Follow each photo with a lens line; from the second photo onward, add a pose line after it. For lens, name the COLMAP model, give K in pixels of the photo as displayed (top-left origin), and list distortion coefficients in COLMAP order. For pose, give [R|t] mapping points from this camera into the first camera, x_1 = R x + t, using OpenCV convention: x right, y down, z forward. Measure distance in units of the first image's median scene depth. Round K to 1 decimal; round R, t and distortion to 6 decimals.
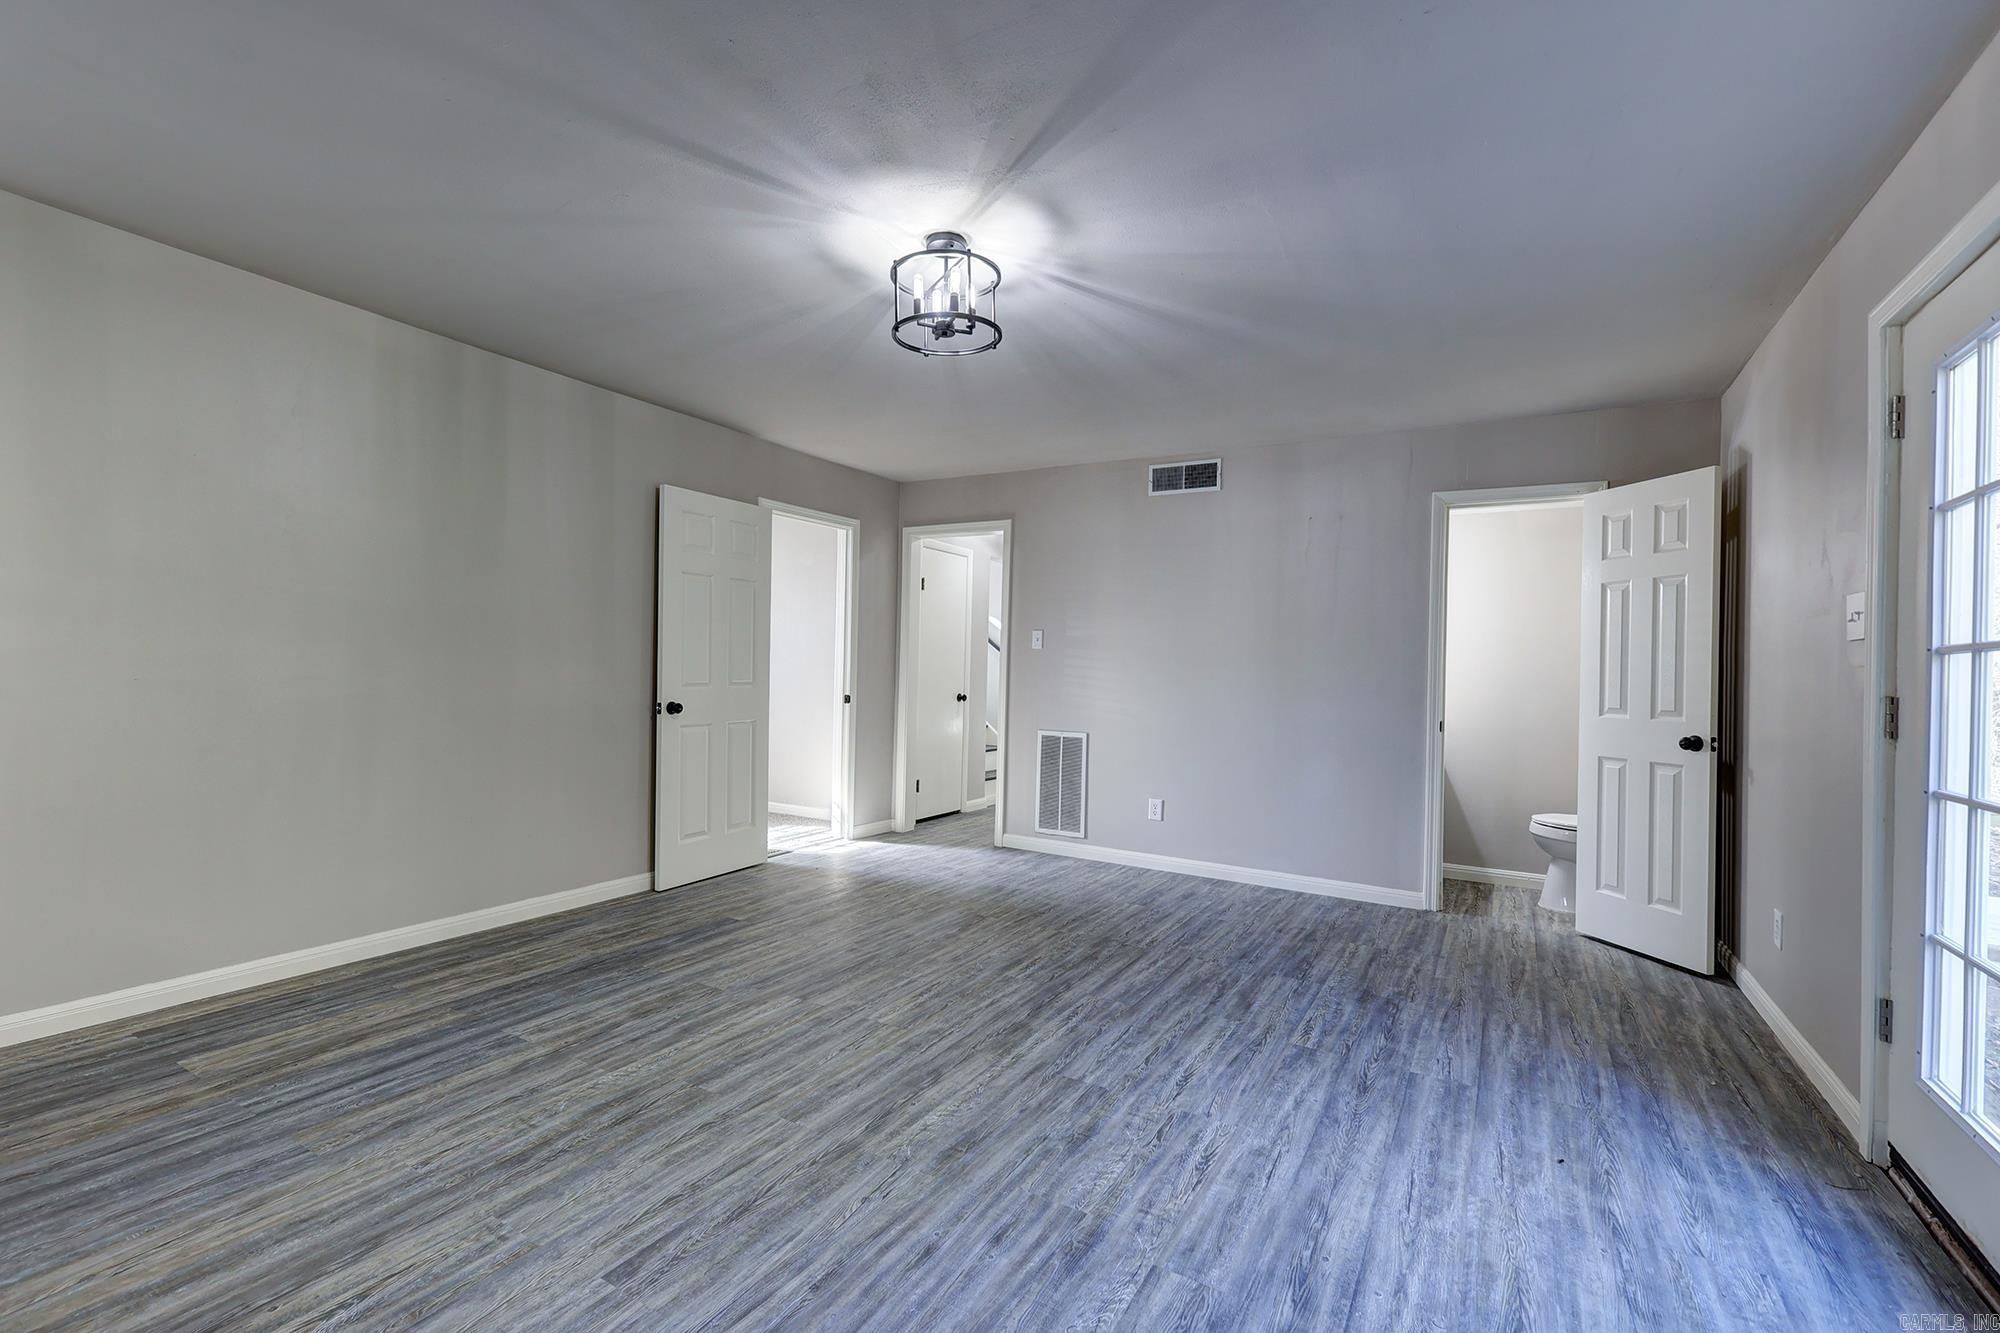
lens RADIAL K [[867.2, 0, 1005.1], [0, 867.2, 661.5], [0, 0, 1]] dist [0.001717, 0.000069]
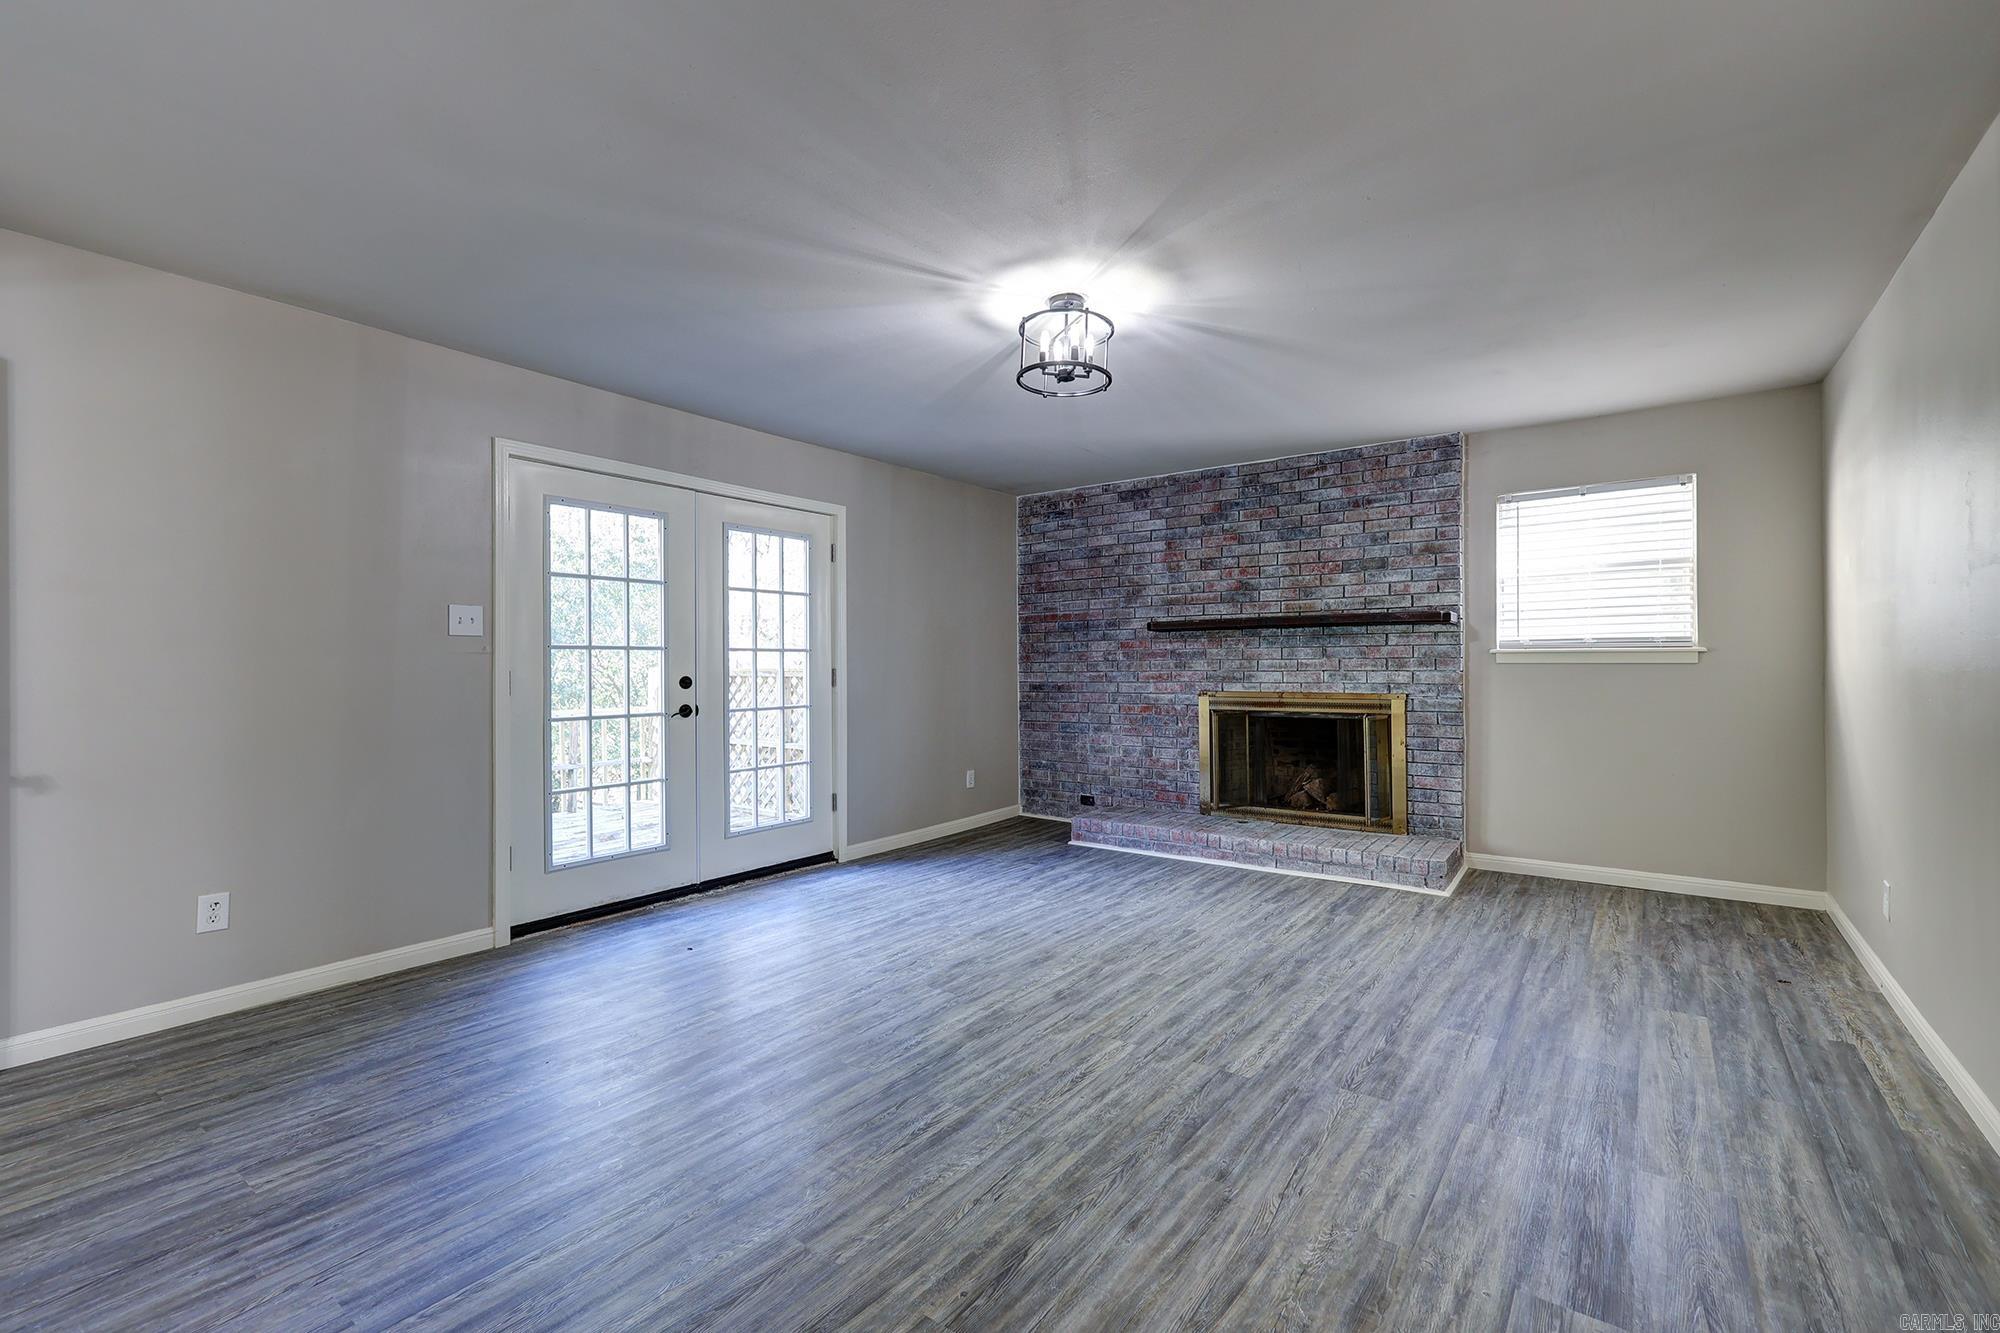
lens RADIAL K [[867.2, 0, 1005.1], [0, 867.2, 661.5], [0, 0, 1]] dist [0.001717, 0.000069]
pose [[-0.993275, -0.020689, 0.113918, -0.120172], [-0.022427, 0.999650, -0.014001, 0.016422], [-0.113589, -0.016462, -0.993391, 1.998396]]
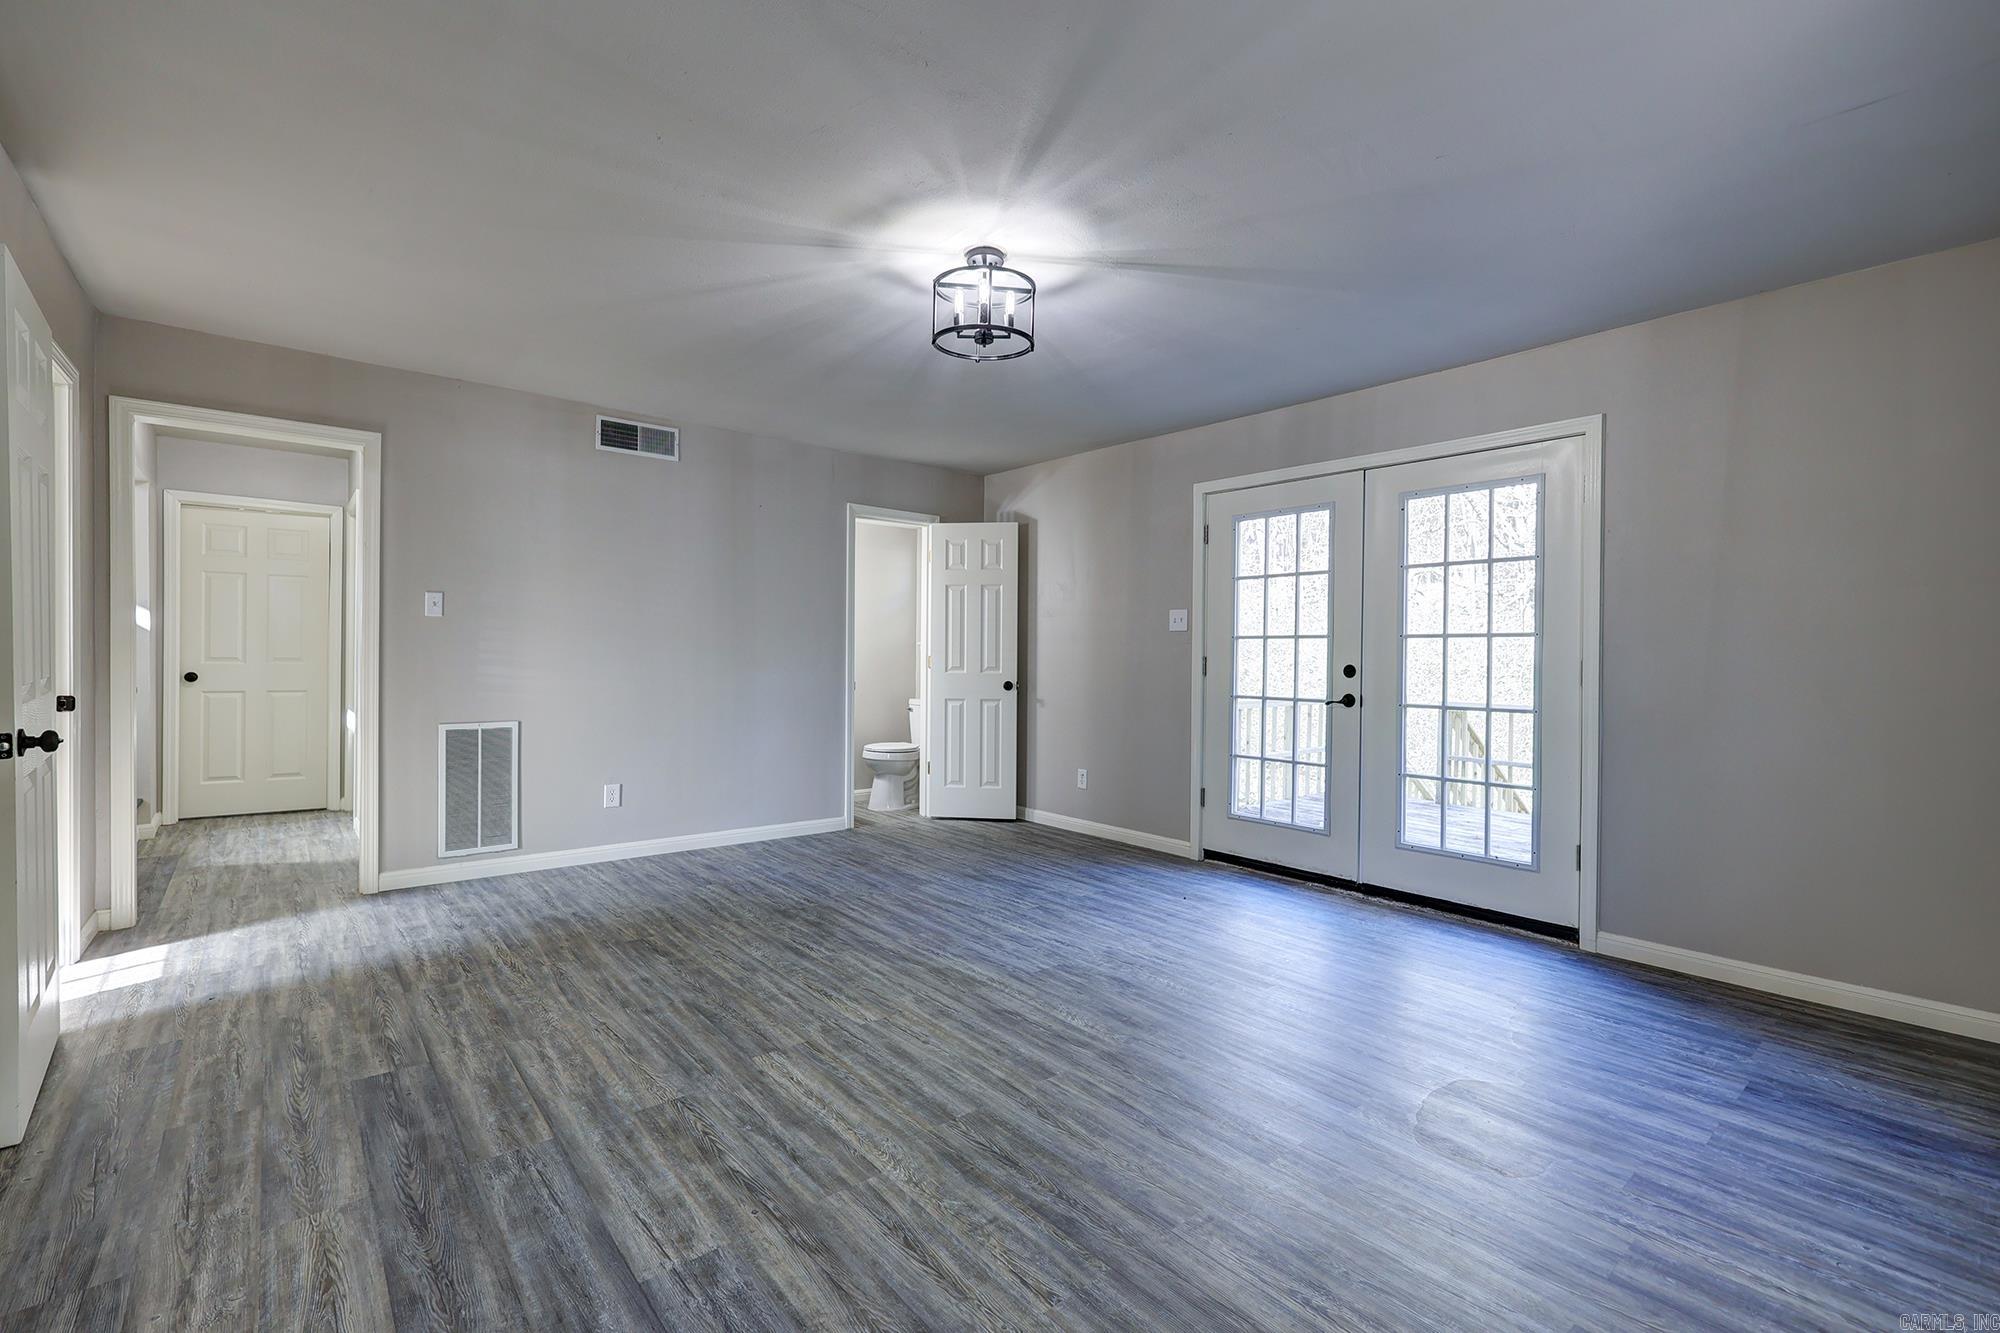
lens RADIAL K [[863.8, 0, 1002.9], [0, 863.8, 660.6], [0, 0, 1]] dist [0.003400, 0.000402]
pose [[0.337060, -0.029691, 0.941015, -1.005598], [-0.012863, 0.999264, 0.036137, -0.020105], [-0.941395, -0.024284, 0.336430, 0.563637]]
